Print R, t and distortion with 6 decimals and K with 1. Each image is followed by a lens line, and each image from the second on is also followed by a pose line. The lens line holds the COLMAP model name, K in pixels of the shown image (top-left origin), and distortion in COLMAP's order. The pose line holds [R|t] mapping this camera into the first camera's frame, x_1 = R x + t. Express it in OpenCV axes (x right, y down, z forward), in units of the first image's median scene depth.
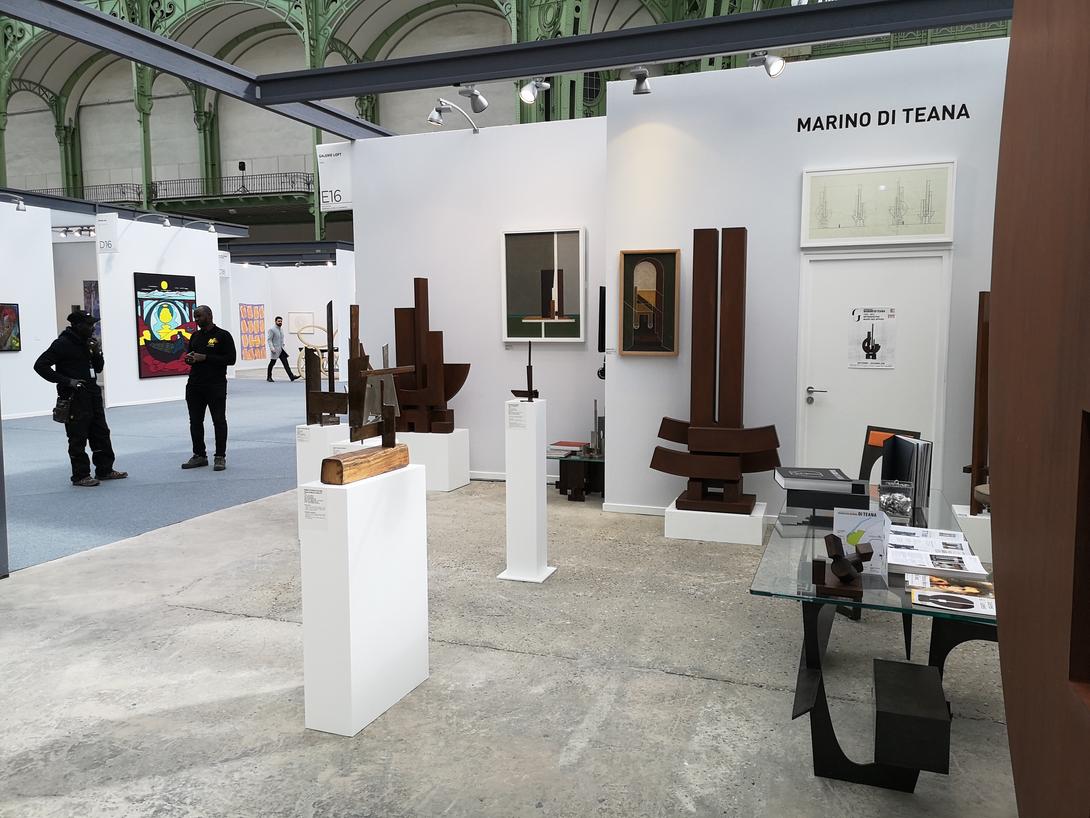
lens RADIAL K [[834.7, 0, 554.9], [0, 834.7, 408.6], [0, 0, 1]] dist [0.052596, -0.069068]
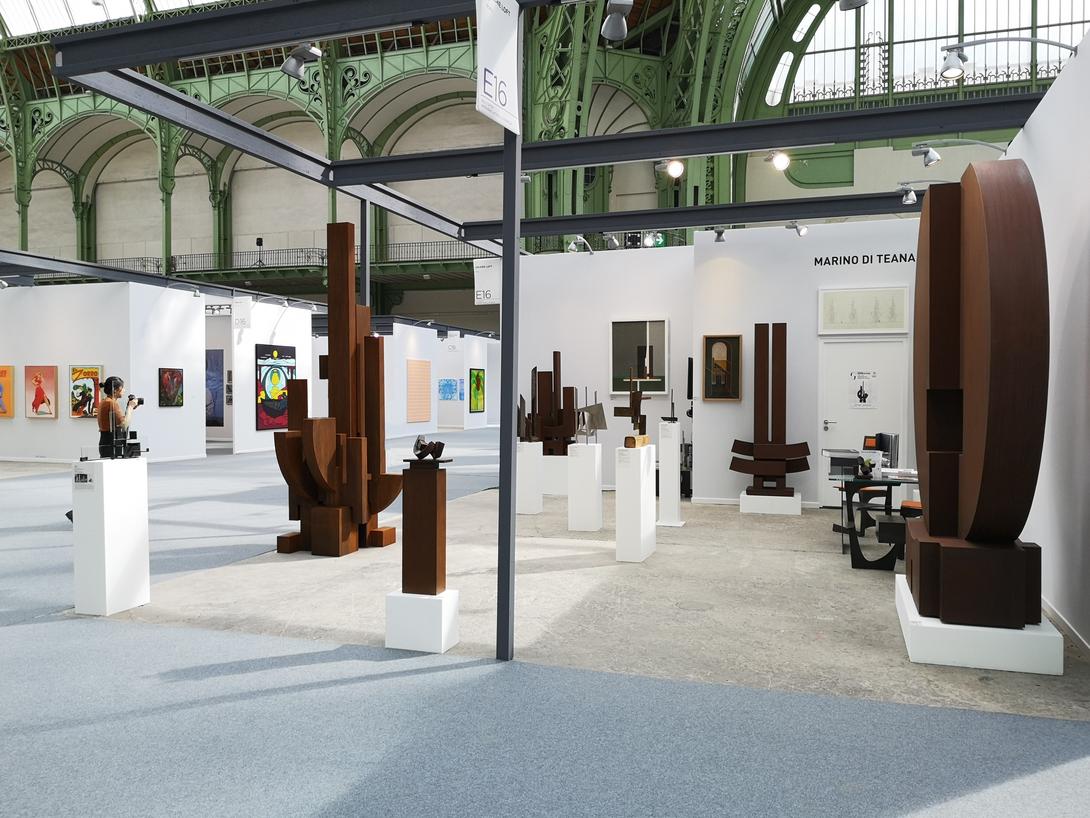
lens RADIAL K [[871.1, 0, 545.0], [0, 871.1, 409.0], [0, 0, 1]] dist [0.015686, -0.039496]
pose [[0.999603, 0.001038, 0.028148, -0.202826], [0.001237, 0.996737, -0.080710, 0.062883], [-0.028140, 0.080713, 0.996340, -0.471137]]
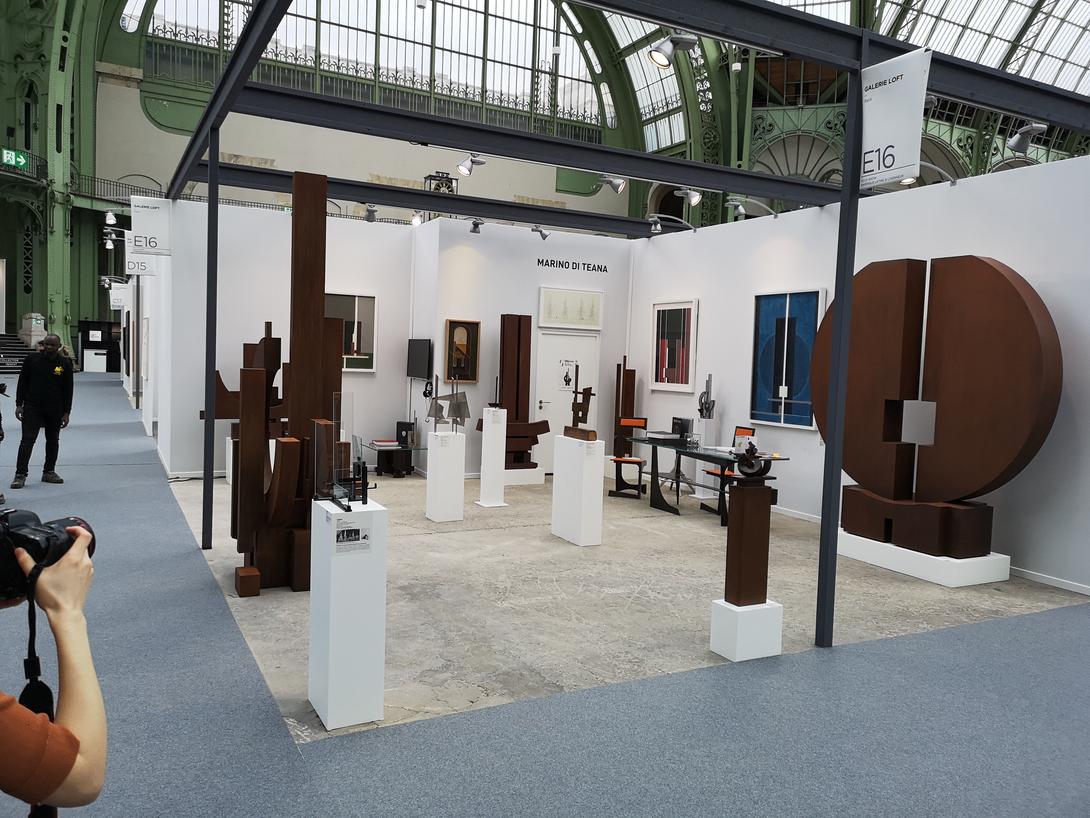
lens RADIAL K [[837.8, 0, 545.0], [0, 837.8, 409.0], [0, 0, 1]] dist [0.093967, -0.121774]
pose [[0.665998, -0.018150, 0.745733, -0.780411], [0.034219, 0.999395, -0.006236, 0.003943], [-0.745168, 0.029671, 0.666216, -0.182789]]
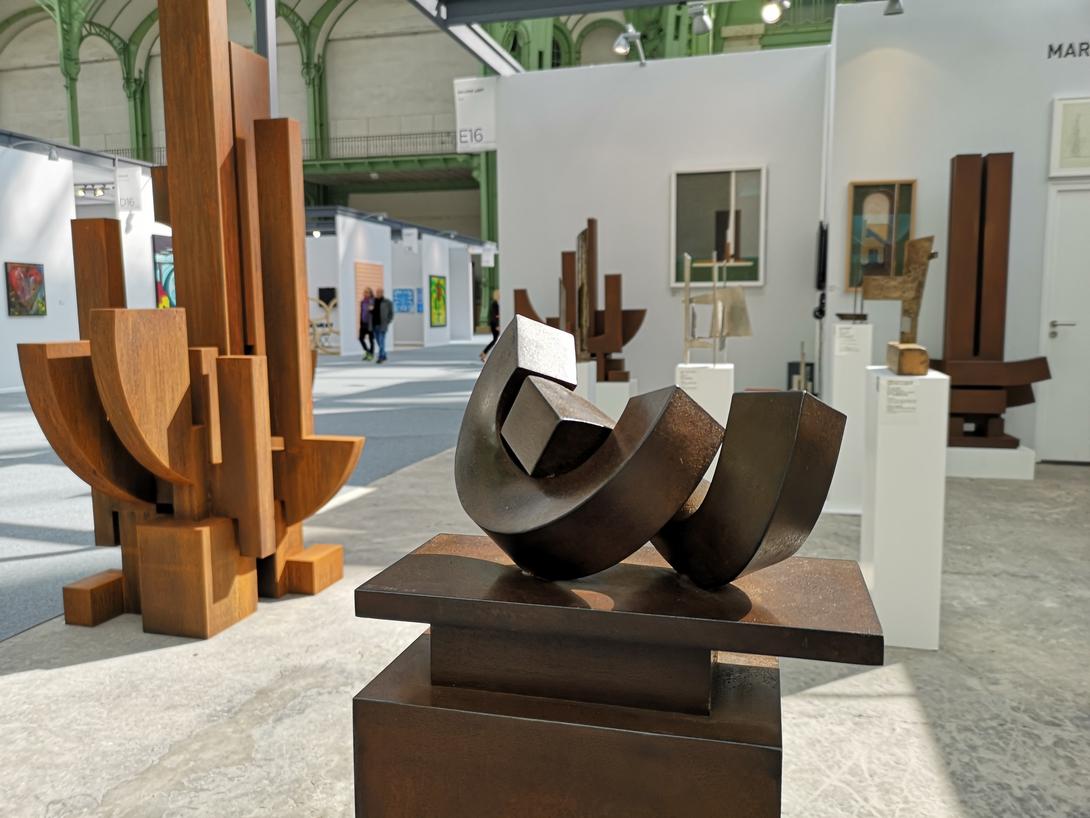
lens RADIAL K [[848.7, 0, 545.0], [0, 848.7, 409.0], [0, 0, 1]] dist [0.030895, -0.040038]
pose [[0.996037, -0.013705, 0.087872, -0.271514], [0.012410, 0.999806, 0.015268, 0.039049], [-0.088064, -0.014117, 0.996015, 0.041217]]
